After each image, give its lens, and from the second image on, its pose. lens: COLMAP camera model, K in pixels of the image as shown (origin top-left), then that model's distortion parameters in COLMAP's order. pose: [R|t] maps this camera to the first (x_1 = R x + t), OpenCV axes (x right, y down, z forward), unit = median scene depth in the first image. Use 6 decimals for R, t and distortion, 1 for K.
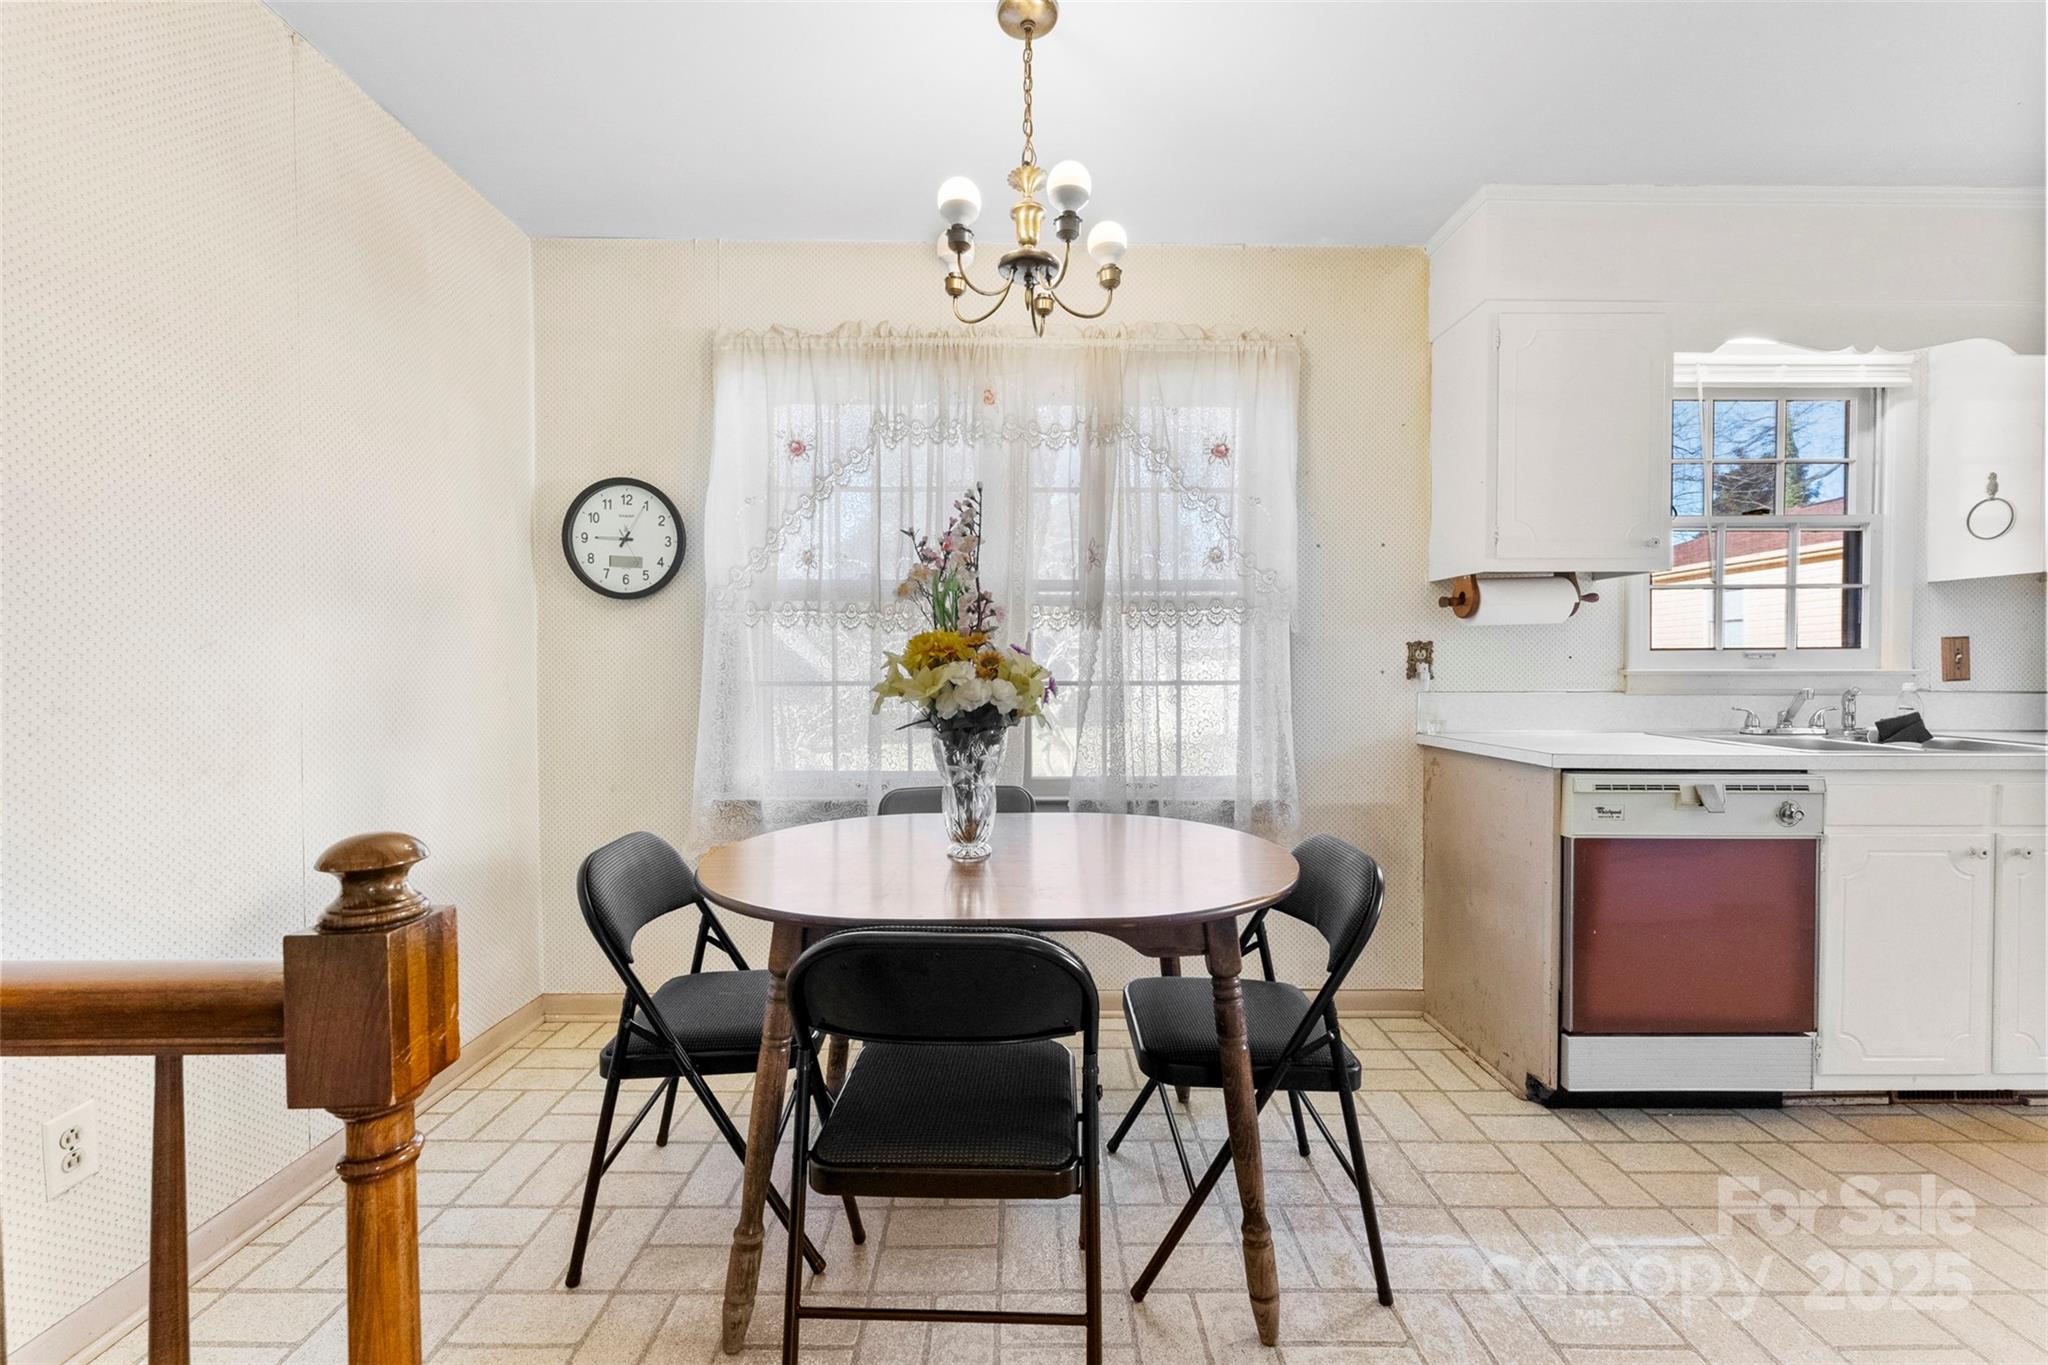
lens RADIAL K [[857.2, 0, 1024.0], [0, 857.2, 682.5], [0, 0, 1]] dist [0.001749, 0.000379]
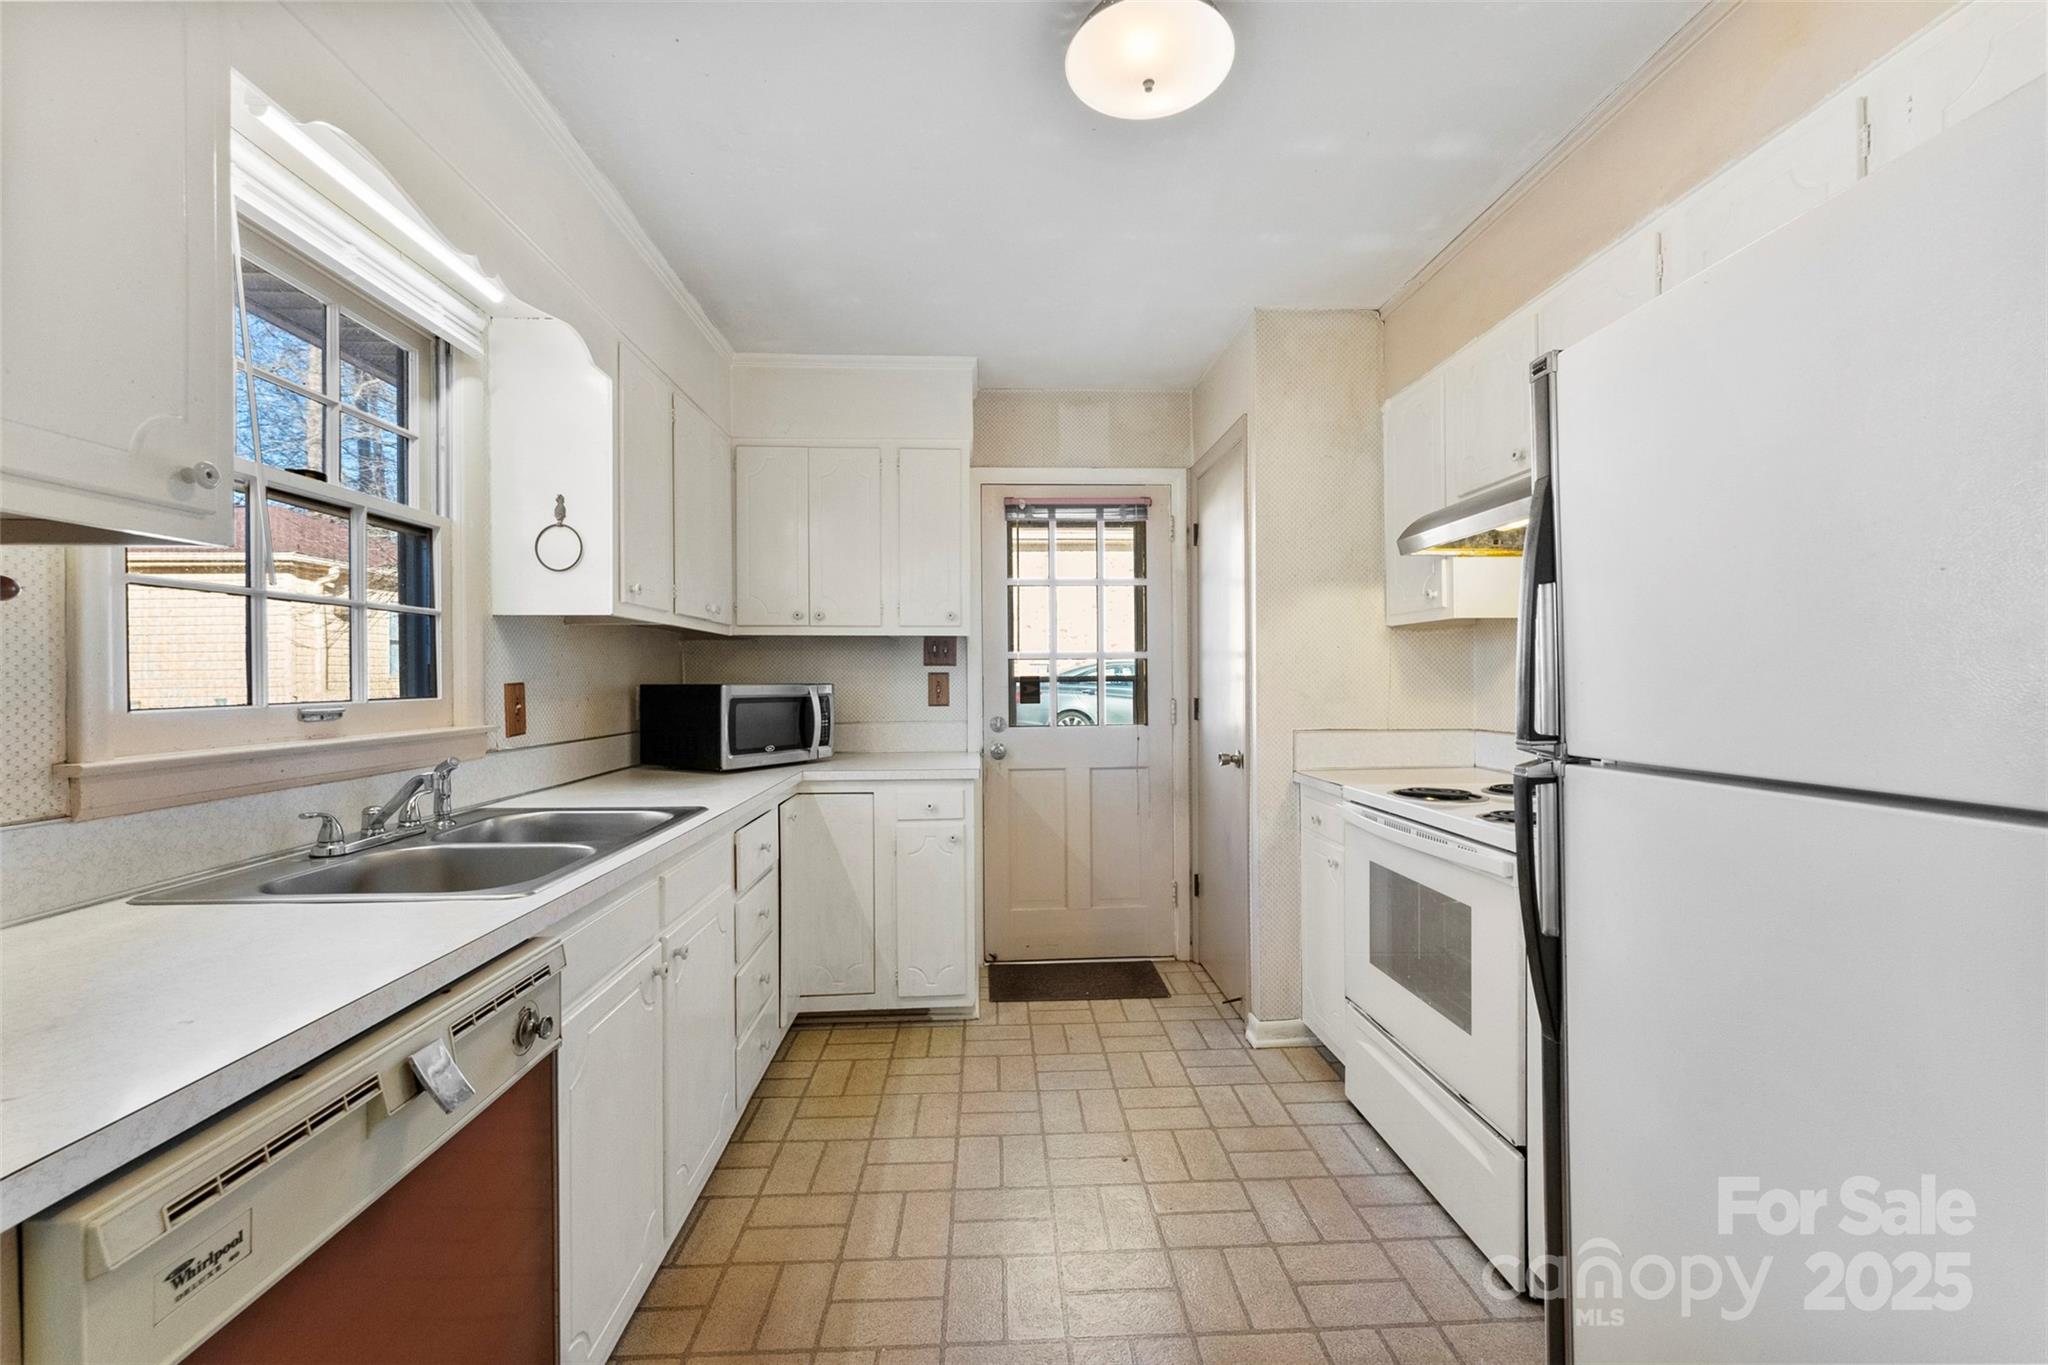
lens RADIAL K [[821.1, 0, 1012.2], [0, 821.1, 678.3], [0, 0, 1]] dist [0.001235, 0.000496]
pose [[-0.016221, 0.000887, 0.999868, 0.280523], [0.024392, 0.999702, -0.000491, -0.046047], [-0.999571, 0.024380, -0.016238, 0.532632]]
